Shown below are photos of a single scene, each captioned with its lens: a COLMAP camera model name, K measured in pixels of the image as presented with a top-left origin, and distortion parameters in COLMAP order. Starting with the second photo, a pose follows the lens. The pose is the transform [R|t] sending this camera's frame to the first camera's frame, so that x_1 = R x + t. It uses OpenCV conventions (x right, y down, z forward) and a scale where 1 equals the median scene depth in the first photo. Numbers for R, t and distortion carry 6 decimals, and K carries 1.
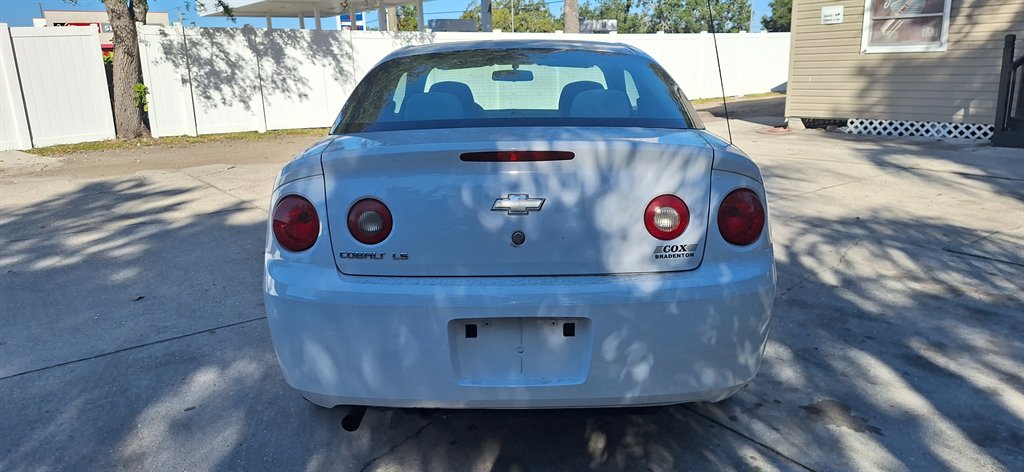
lens RADIAL K [[702.8, 0, 512.0], [0, 702.8, 236.0], [0, 0, 1]] dist [0.040786, -0.053236]
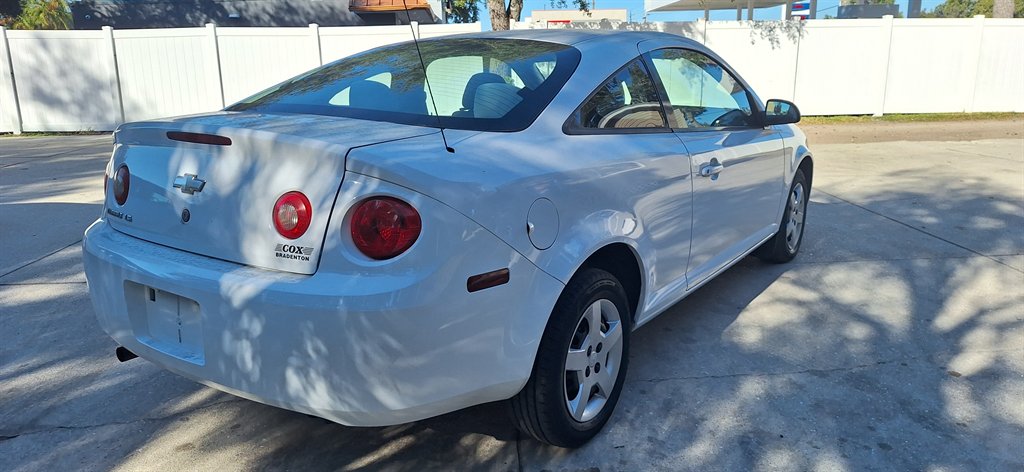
lens RADIAL K [[702.8, 0, 512.0], [0, 702.8, 236.0], [0, 0, 1]] dist [0.040786, -0.053236]
pose [[0.823972, 0.142355, -0.548458, 0.549197], [-0.136152, 0.989310, 0.052233, -0.049963], [0.550030, 0.031635, 0.834545, 0.195881]]
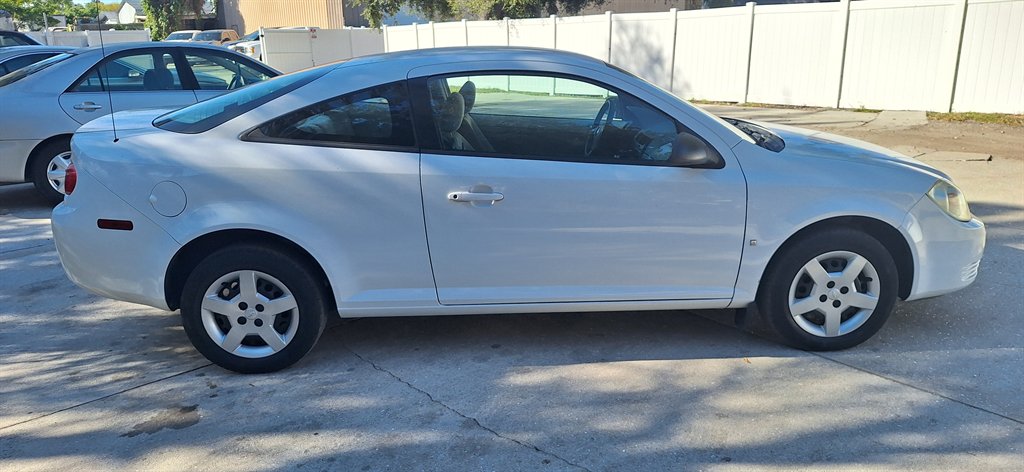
lens RADIAL K [[702.8, 0, 512.0], [0, 702.8, 236.0], [0, 0, 1]] dist [0.040786, -0.053236]
pose [[0.071695, 0.285496, -0.955694, 1.121255], [-0.228353, 0.937410, 0.262903, -0.316853], [0.970935, 0.199386, 0.132402, 1.016459]]
